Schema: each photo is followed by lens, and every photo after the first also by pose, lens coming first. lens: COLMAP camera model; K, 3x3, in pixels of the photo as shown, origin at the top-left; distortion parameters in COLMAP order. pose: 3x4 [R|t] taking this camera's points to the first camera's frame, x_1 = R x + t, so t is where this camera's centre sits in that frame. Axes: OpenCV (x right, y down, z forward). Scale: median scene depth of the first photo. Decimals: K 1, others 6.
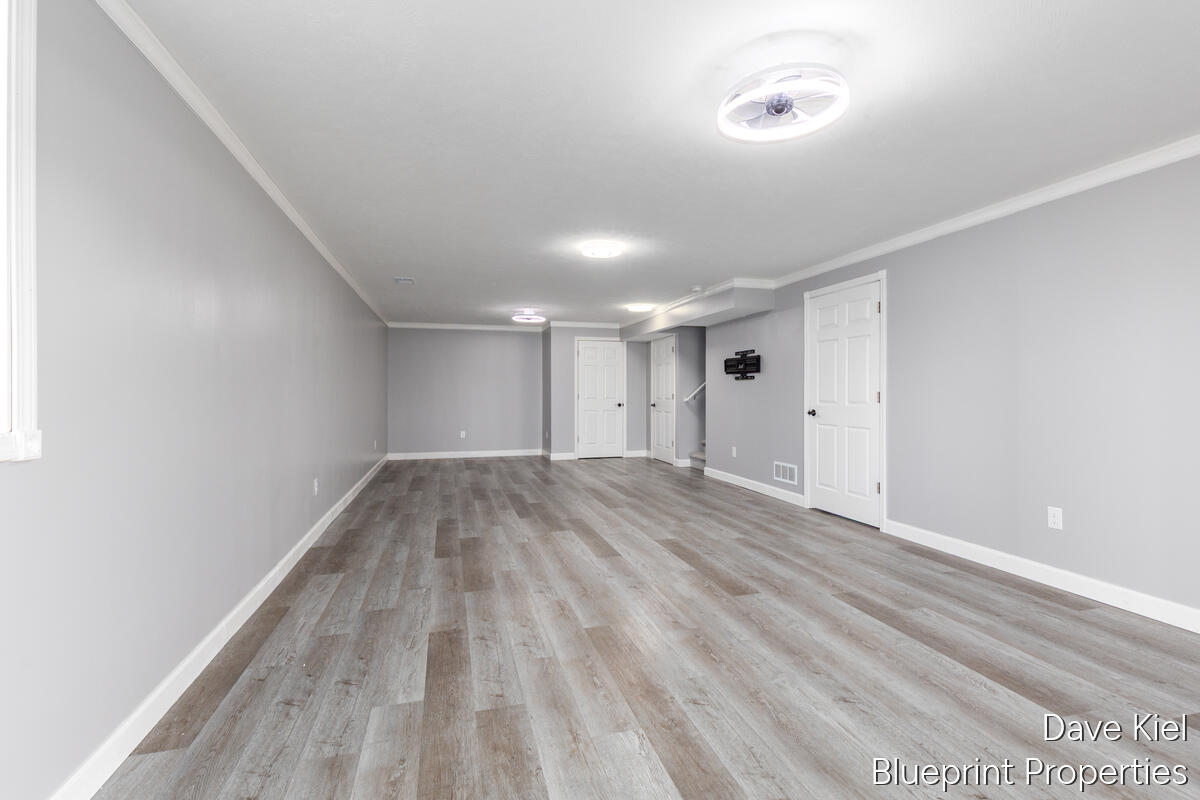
lens RADIAL K [[555.8, 0, 599.3], [0, 555.8, 398.1], [0, 0, 1]] dist [-0.000115, -0.000187]
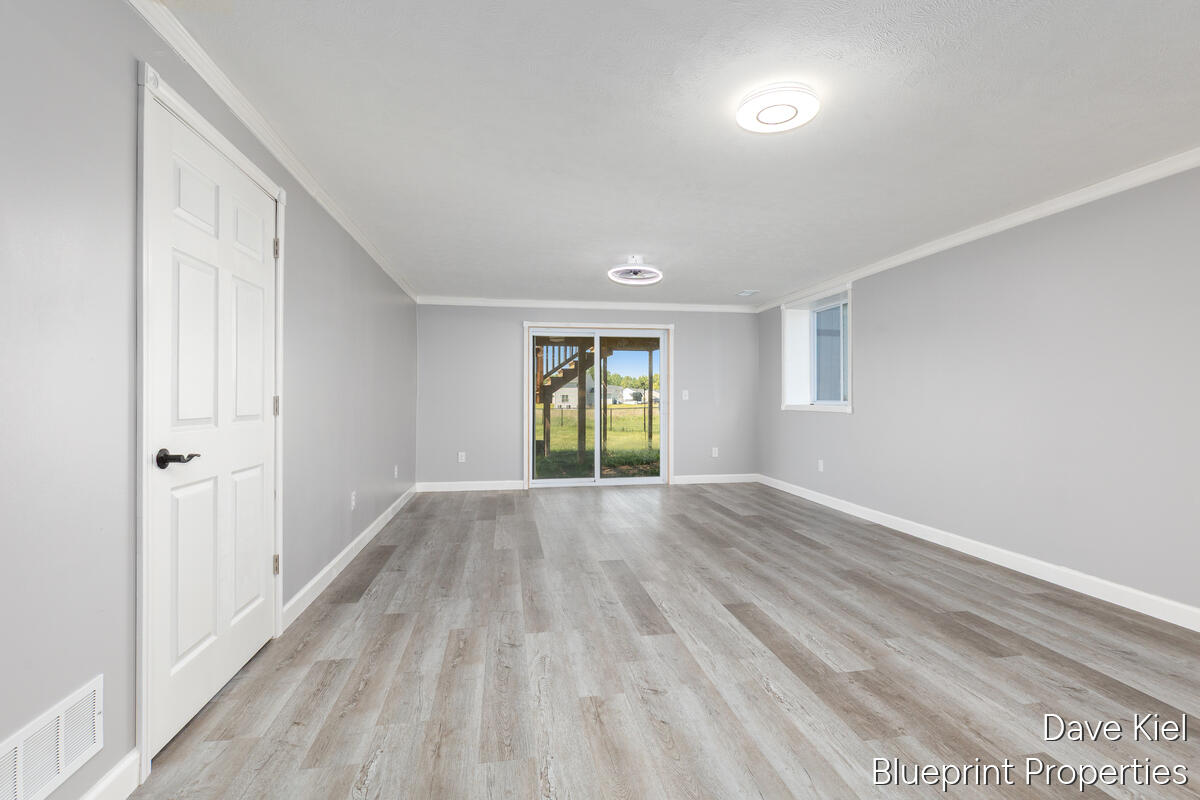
lens RADIAL K [[555.8, 0, 603.0], [0, 555.8, 398.1], [0, 0, 1]] dist [-0.000115, -0.000187]
pose [[-0.995701, 0.000893, 0.092626, 0.148466], [0.001612, 0.999969, 0.007683, -0.015396], [-0.092617, 0.007799, -0.995671, 1.968646]]
